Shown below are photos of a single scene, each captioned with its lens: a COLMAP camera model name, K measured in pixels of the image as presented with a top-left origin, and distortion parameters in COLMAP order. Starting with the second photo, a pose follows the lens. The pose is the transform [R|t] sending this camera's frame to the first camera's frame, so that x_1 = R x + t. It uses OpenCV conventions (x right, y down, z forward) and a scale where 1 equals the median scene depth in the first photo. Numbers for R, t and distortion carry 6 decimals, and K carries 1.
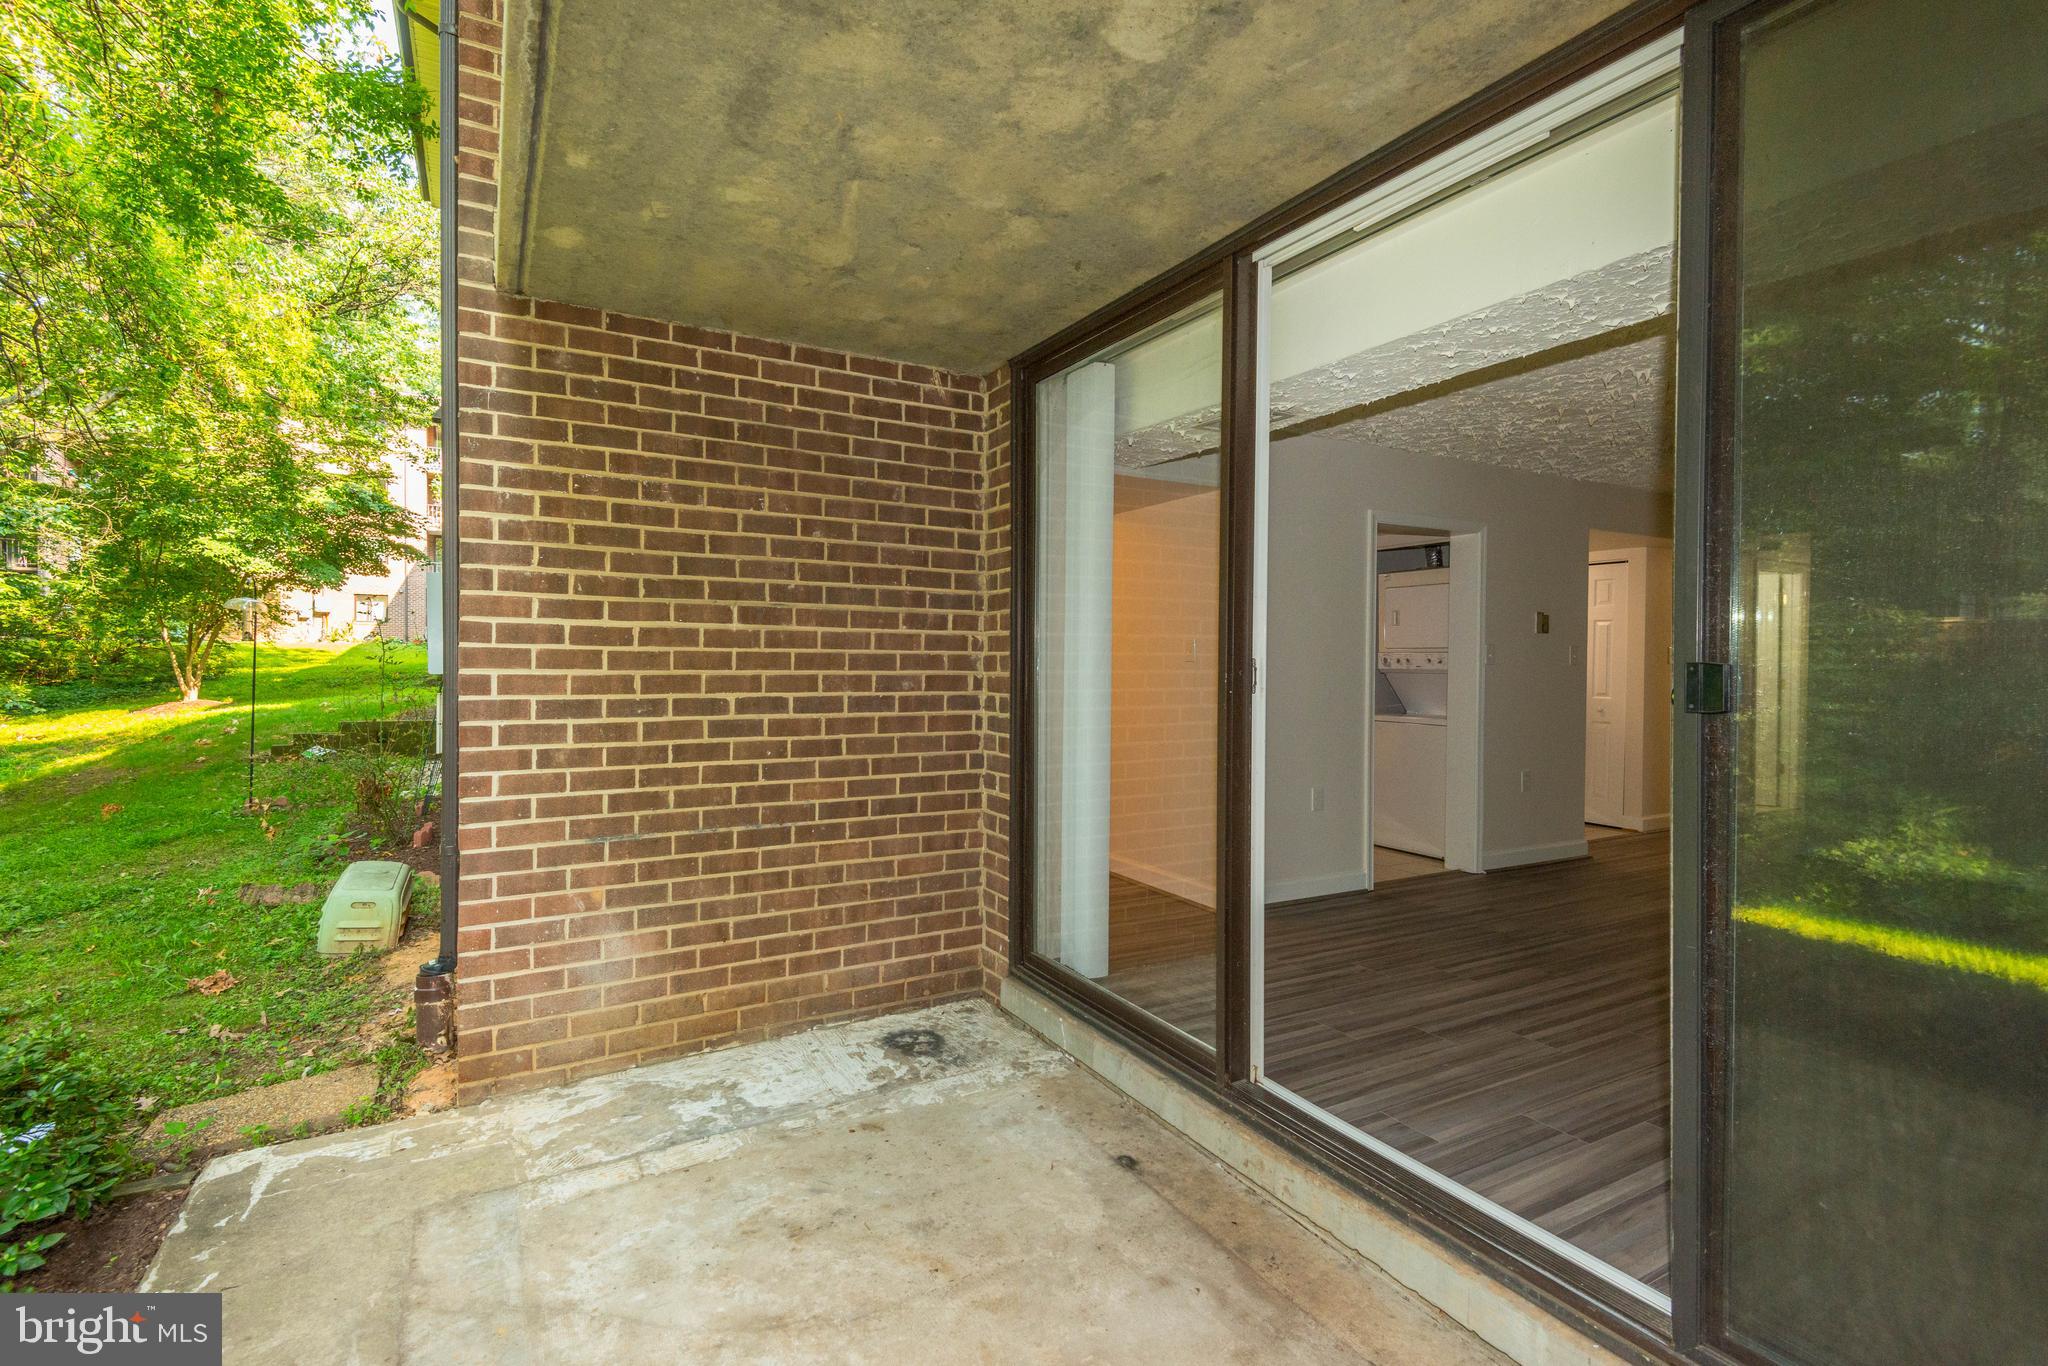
lens RADIAL K [[907.7, 0, 1023.3], [0, 907.7, 677.3], [0, 0, 1]] dist [0.019412, -0.001649]
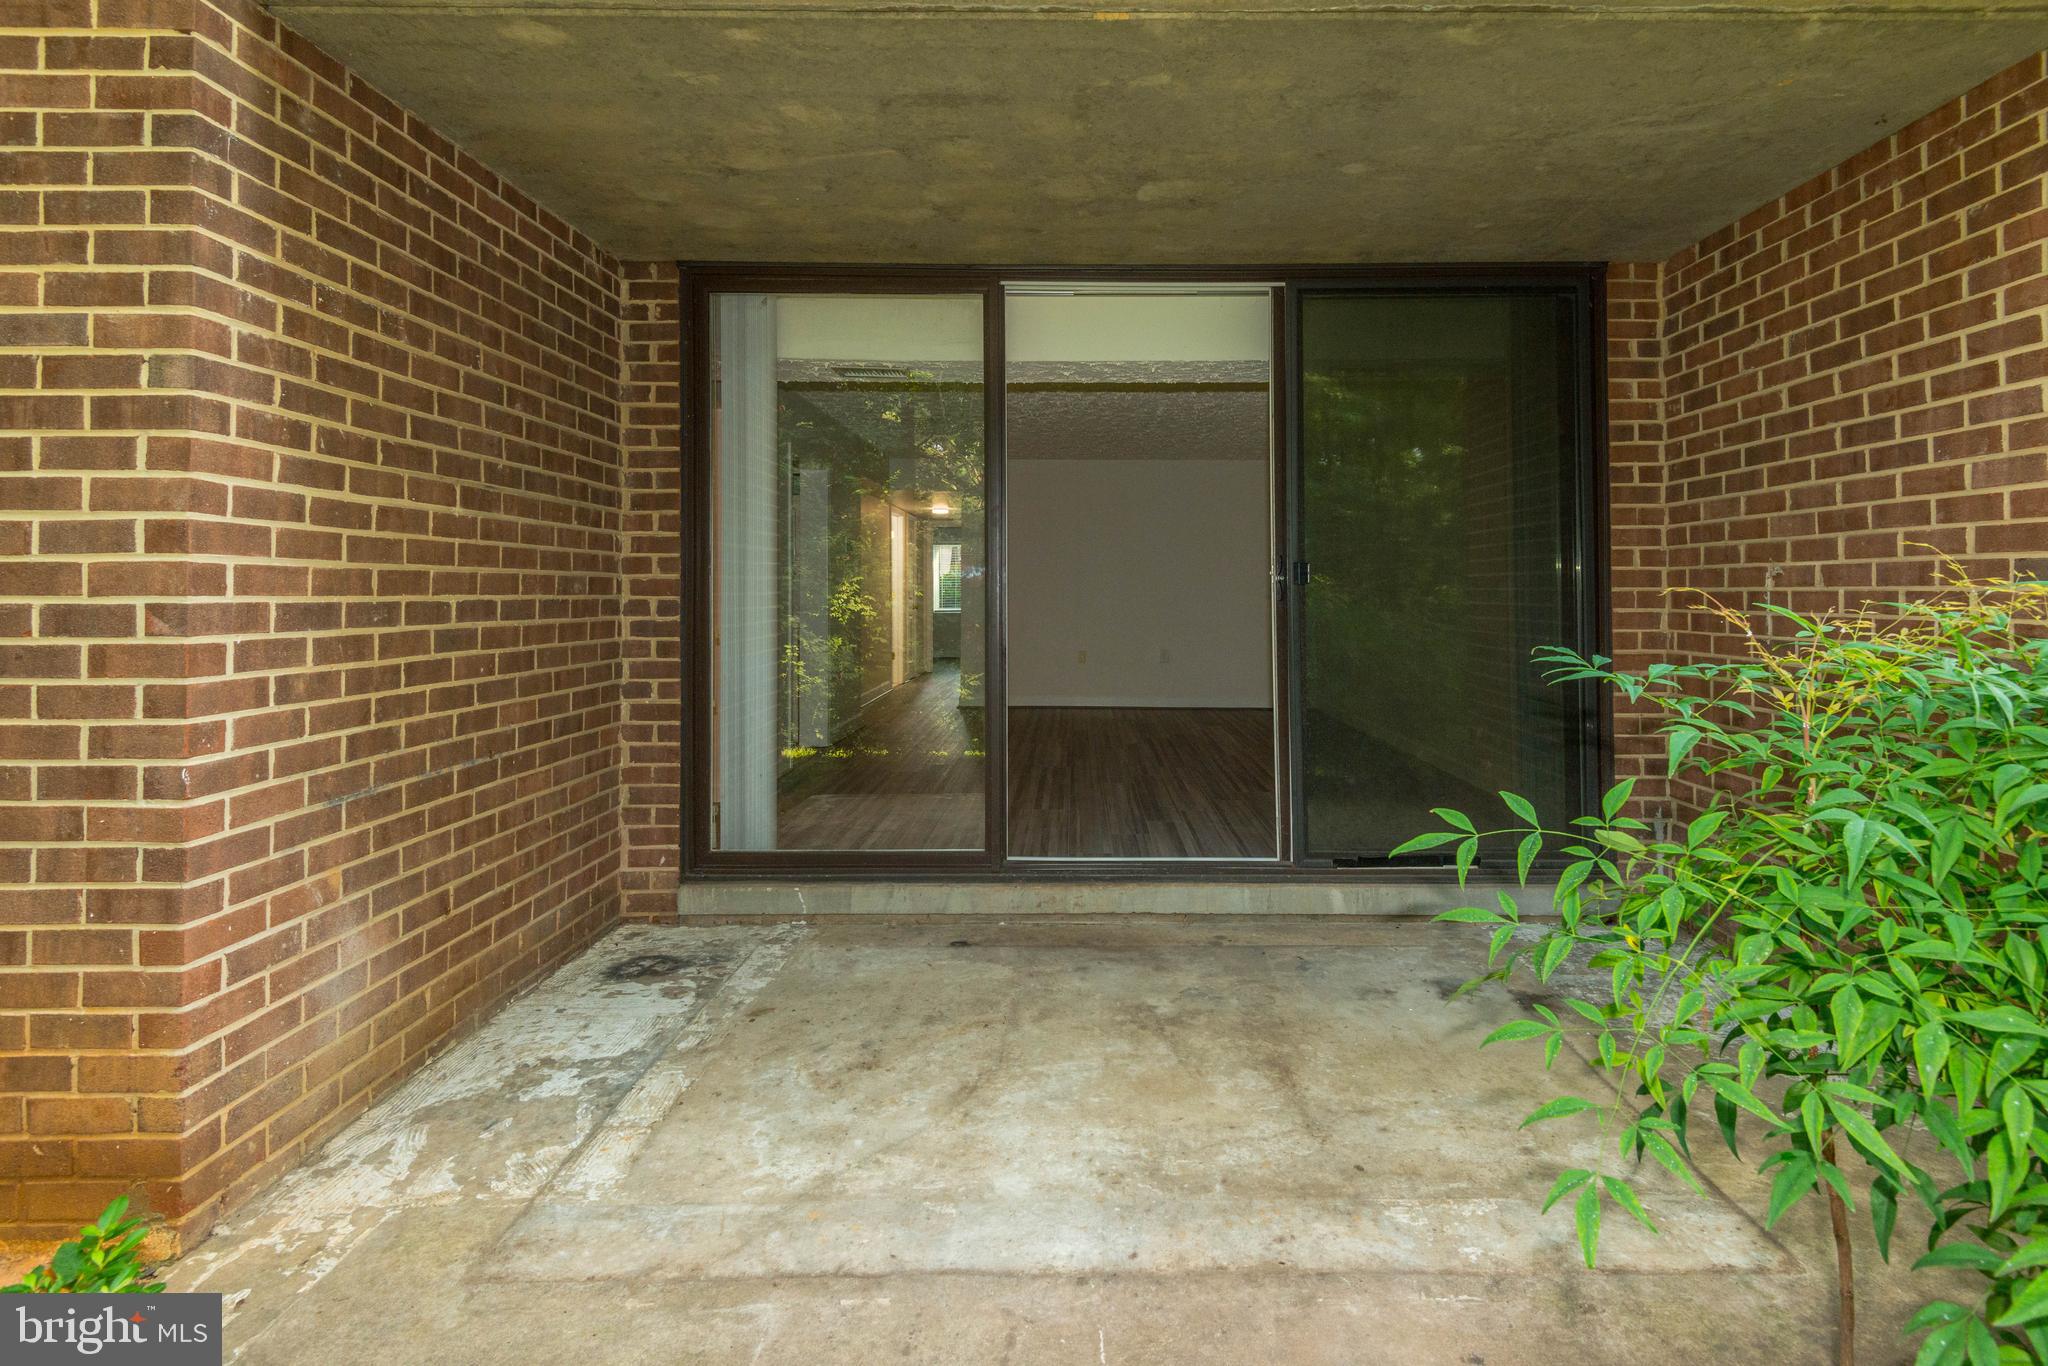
lens RADIAL K [[972.6, 0, 1022.1], [0, 972.6, 576.9], [0, 0, 1]] dist [-0.002086, -0.000551]
pose [[0.531393, 0.004534, 0.847113, -0.838277], [0.020525, 0.999623, -0.018225, 0.029412], [-0.846877, 0.027071, 0.531100, 0.146206]]
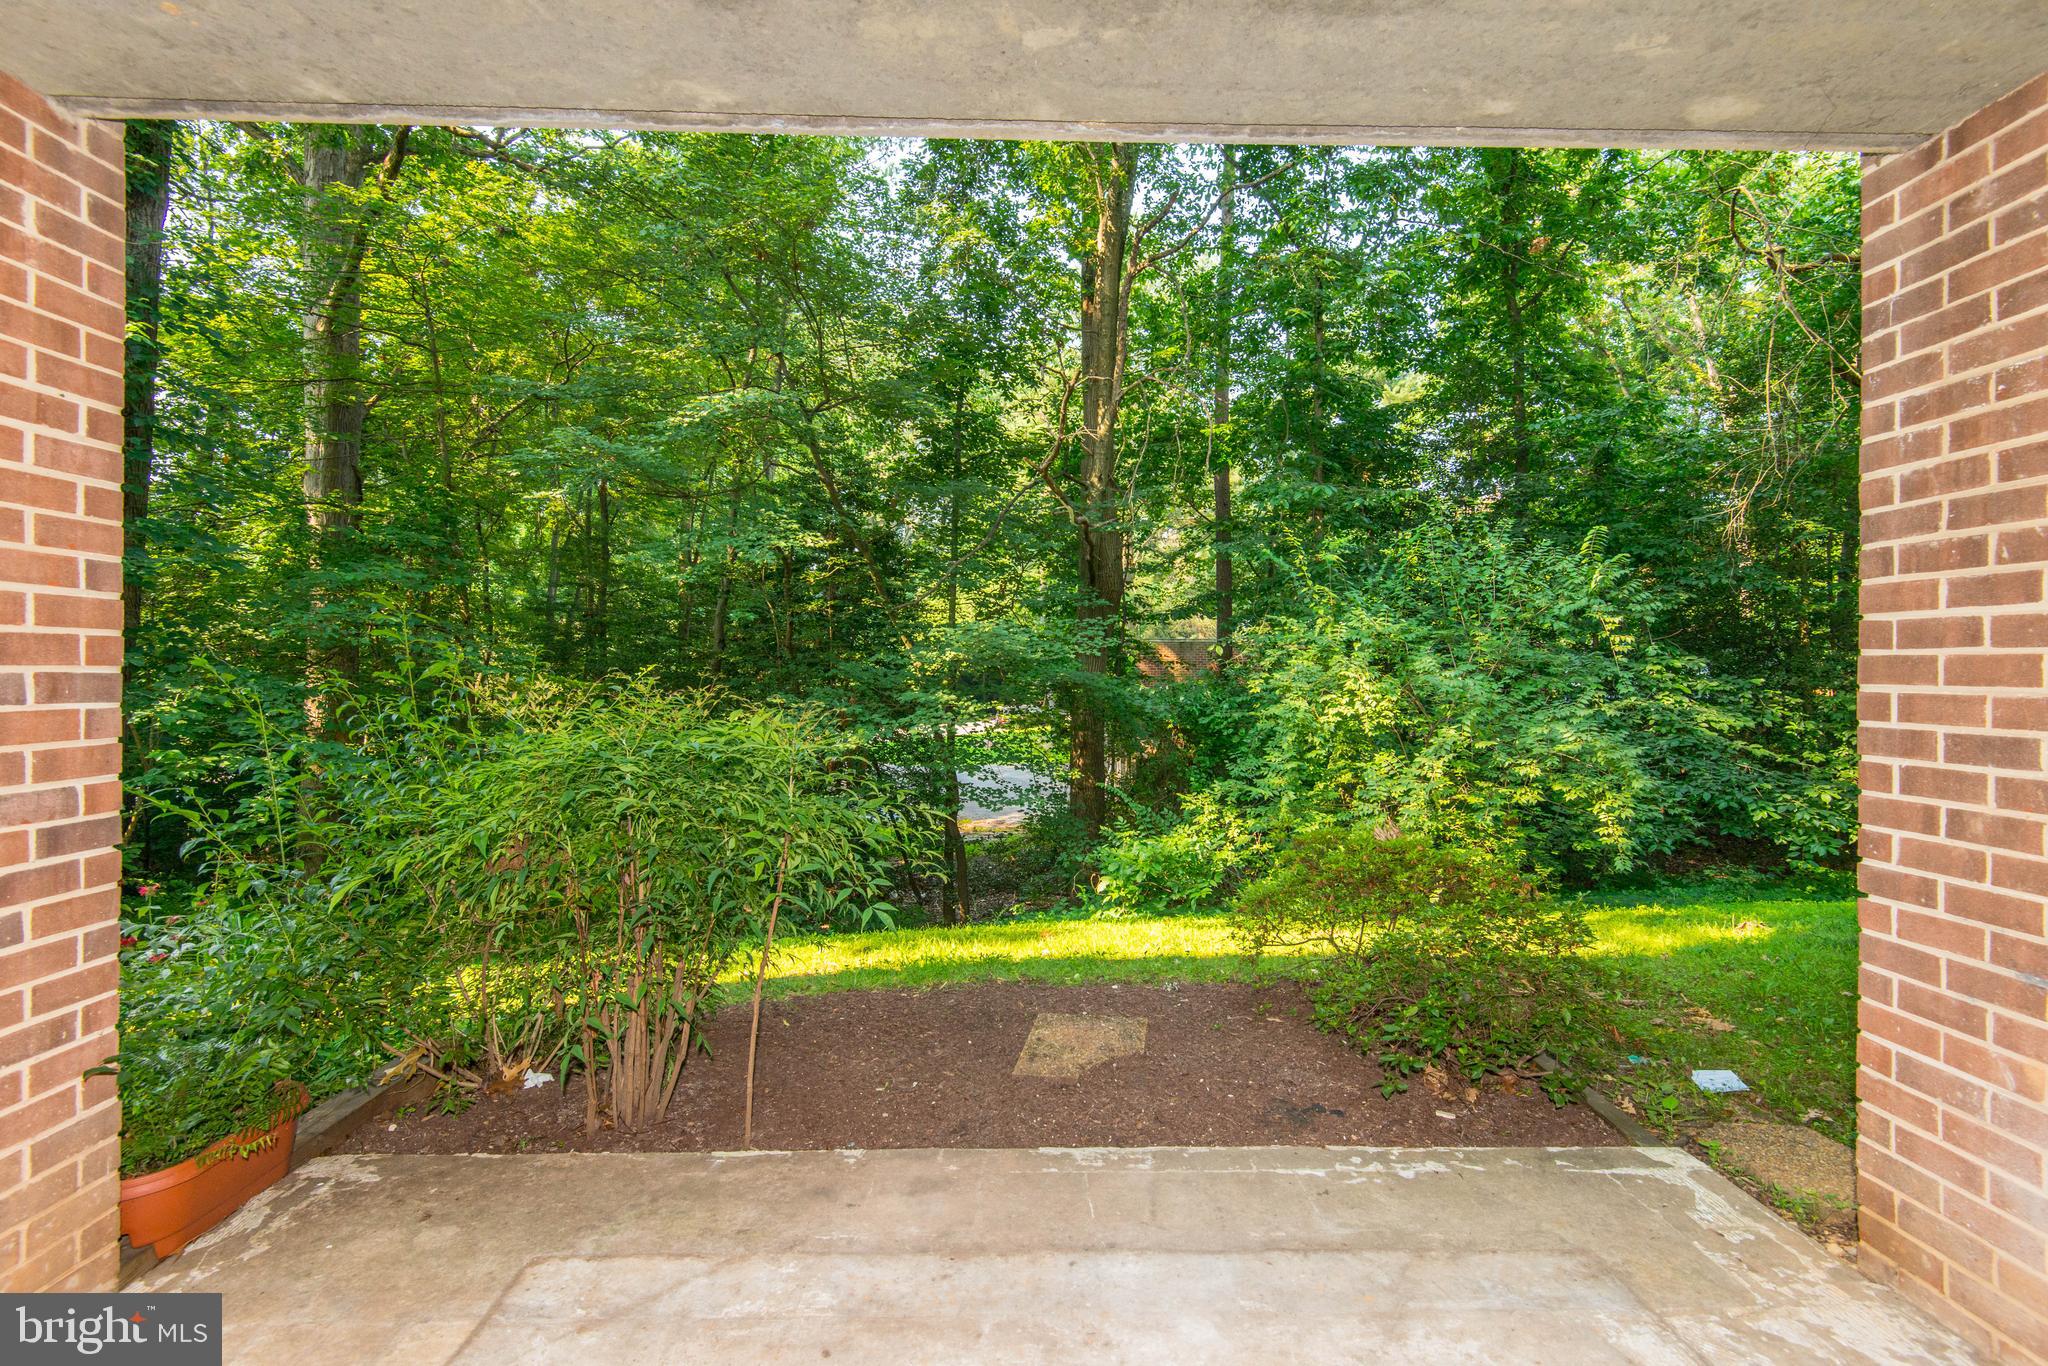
lens RADIAL K [[972.6, 0, 1028.5], [0, 972.6, 667.7], [0, 0, 1]] dist [-0.002086, -0.000551]
pose [[-0.466151, -0.012689, -0.884614, 0.391784], [-0.020598, 0.999782, -0.003487, -0.005932], [0.884465, 0.016596, -0.466311, 0.730248]]
